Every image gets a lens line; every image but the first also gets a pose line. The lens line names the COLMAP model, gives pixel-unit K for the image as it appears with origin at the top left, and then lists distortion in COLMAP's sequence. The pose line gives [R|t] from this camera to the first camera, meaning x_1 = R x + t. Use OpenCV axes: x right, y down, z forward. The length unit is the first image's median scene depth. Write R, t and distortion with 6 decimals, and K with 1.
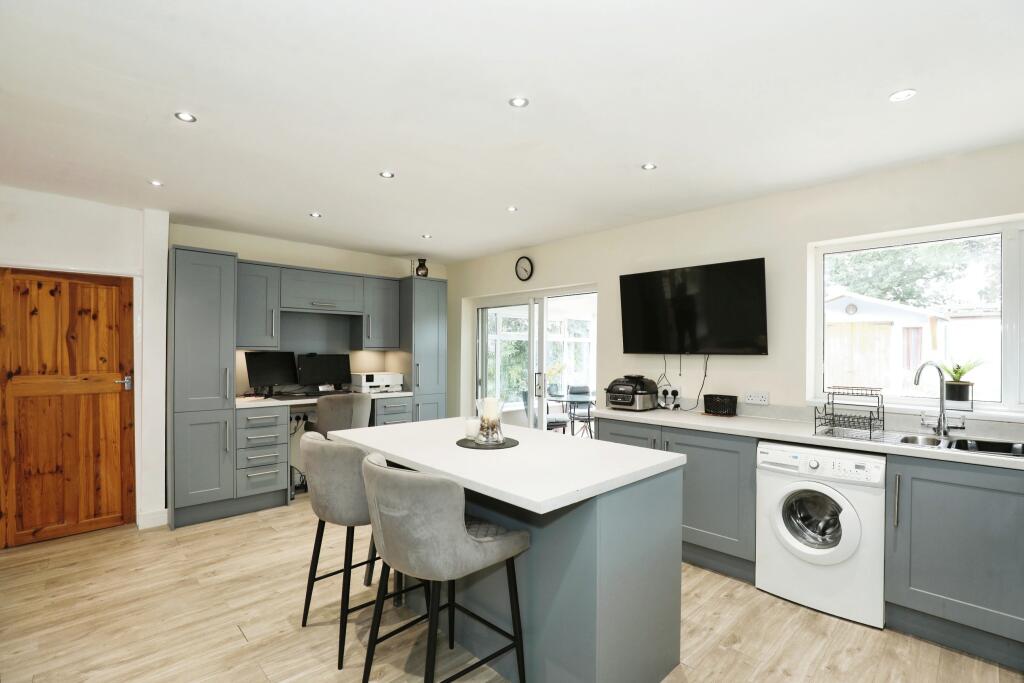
lens RADIAL K [[472.7, 0, 514.9], [0, 472.7, 344.9], [0, 0, 1]] dist [-0.006211, -0.000526]
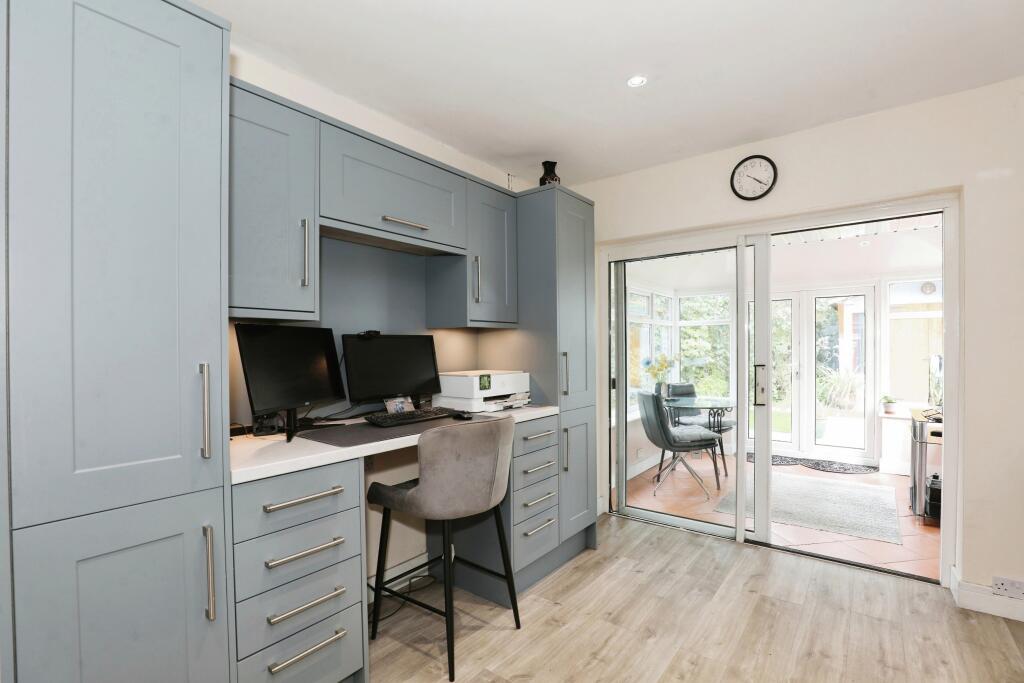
lens RADIAL K [[472.7, 0, 515.5], [0, 472.7, 345.5], [0, 0, 1]] dist [-0.006211, -0.000526]
pose [[0.987904, -0.009870, 0.154754, -0.338524], [0.008280, 0.999906, 0.010917, 0.026051], [-0.154847, -0.009503, 0.987893, 0.485550]]
